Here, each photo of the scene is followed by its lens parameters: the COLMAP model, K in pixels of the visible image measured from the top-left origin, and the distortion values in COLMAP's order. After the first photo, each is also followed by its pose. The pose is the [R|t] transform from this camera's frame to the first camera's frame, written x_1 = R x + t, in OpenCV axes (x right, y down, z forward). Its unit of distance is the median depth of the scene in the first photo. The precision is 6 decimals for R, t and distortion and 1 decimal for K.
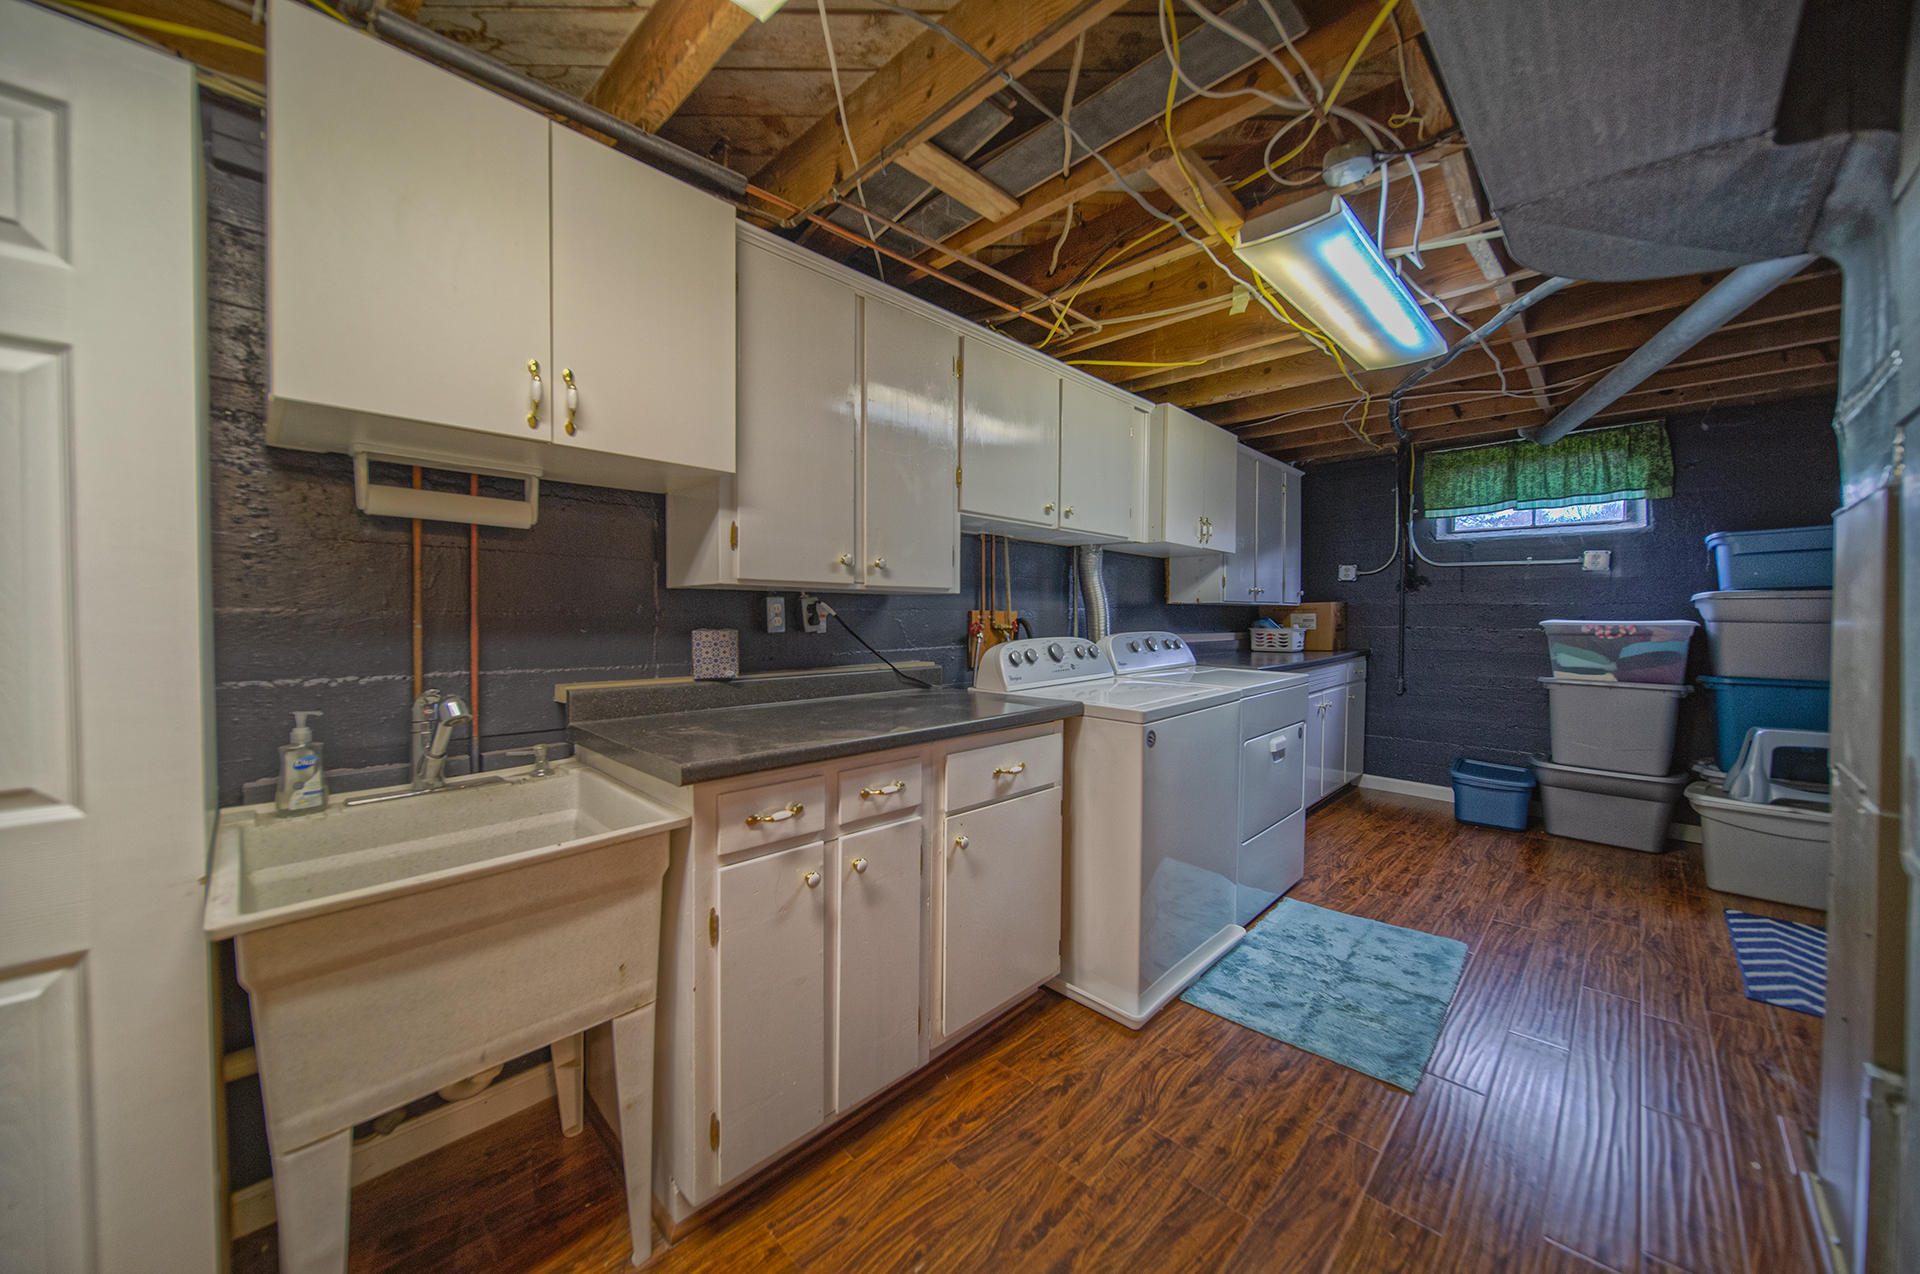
lens RADIAL K [[688.2, 0, 957.2], [0, 688.2, 625.9], [0, 0, 1]] dist [-0.000083, 0.000099]
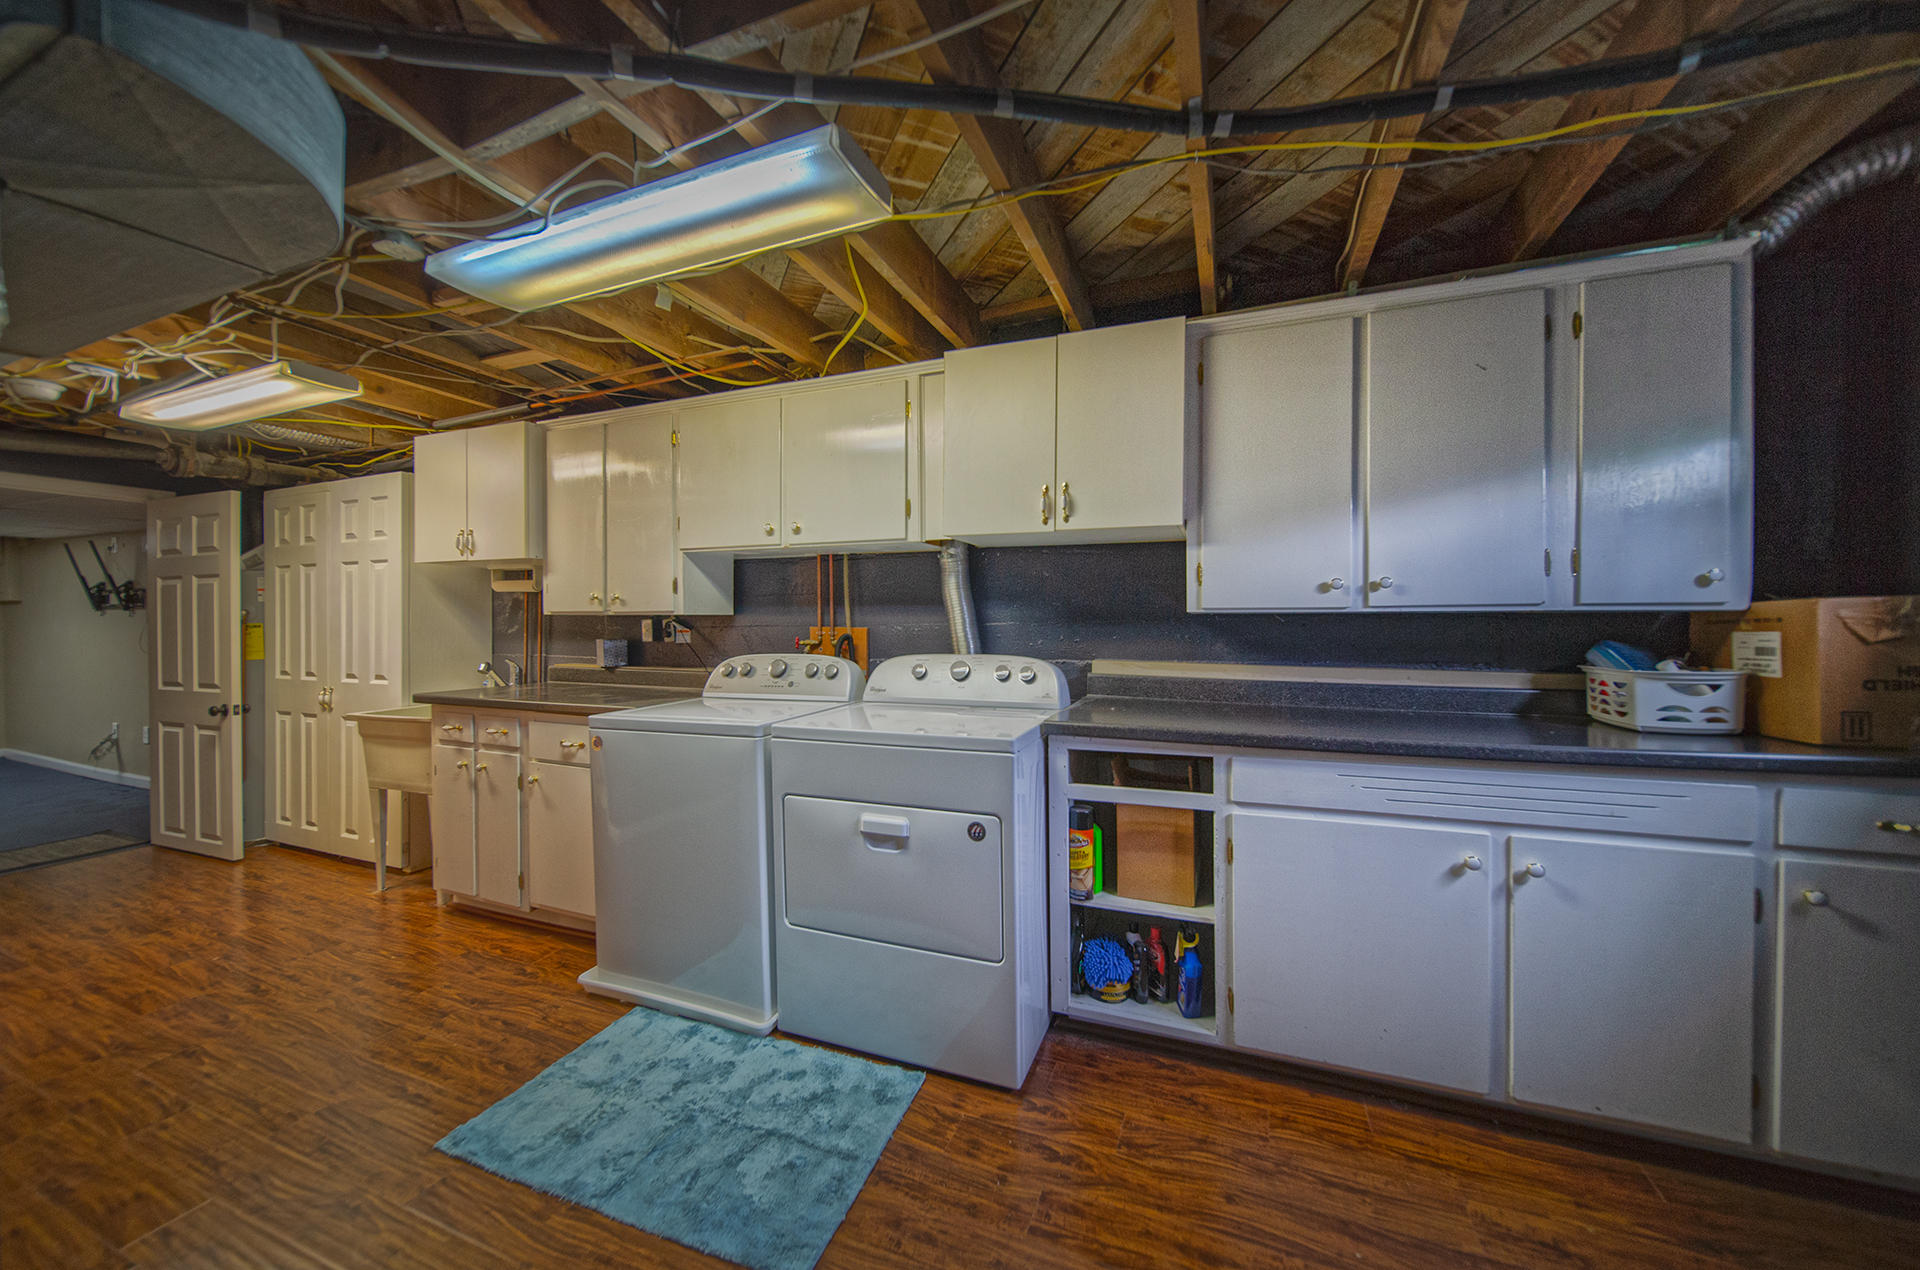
lens RADIAL K [[683.0, 0, 956.8], [0, 683.0, 627.6], [0, 0, 1]] dist [-0.001633, -0.000703]
pose [[0.385577, 0.004120, -0.922666, 1.225501], [-0.014595, 0.999892, -0.001635, -0.025470], [0.922560, 0.014097, 0.385596, 0.882983]]
